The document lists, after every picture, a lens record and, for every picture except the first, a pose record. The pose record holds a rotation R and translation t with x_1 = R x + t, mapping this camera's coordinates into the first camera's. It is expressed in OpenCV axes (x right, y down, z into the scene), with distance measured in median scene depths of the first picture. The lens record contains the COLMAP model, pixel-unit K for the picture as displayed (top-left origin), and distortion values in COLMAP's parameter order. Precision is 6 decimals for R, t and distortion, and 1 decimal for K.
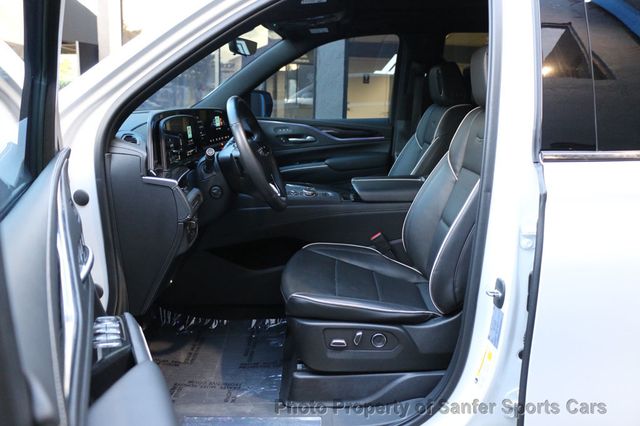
lens RADIAL K [[500.1, 0, 320.0], [0, 500.1, 240.6], [0, 0, 1]] dist [-0.135852, 0.002281]
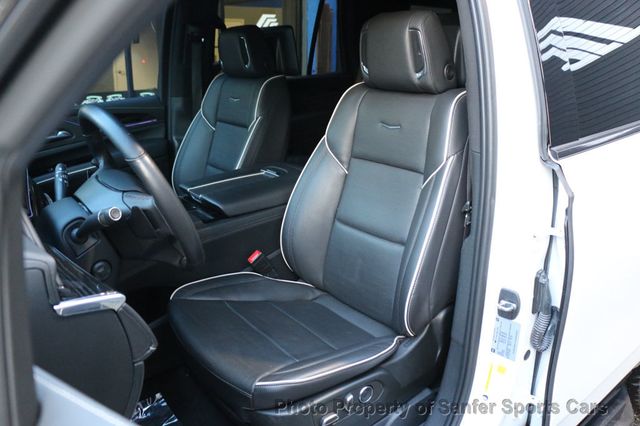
lens RADIAL K [[500.1, 0, 320.0], [0, 500.1, 240.6], [0, 0, 1]] dist [-0.135852, 0.002281]
pose [[0.780897, -0.239035, 0.577115, -0.262608], [0.185065, 0.970941, 0.151740, -0.136405], [-0.596616, -0.011689, 0.802442, 0.307433]]
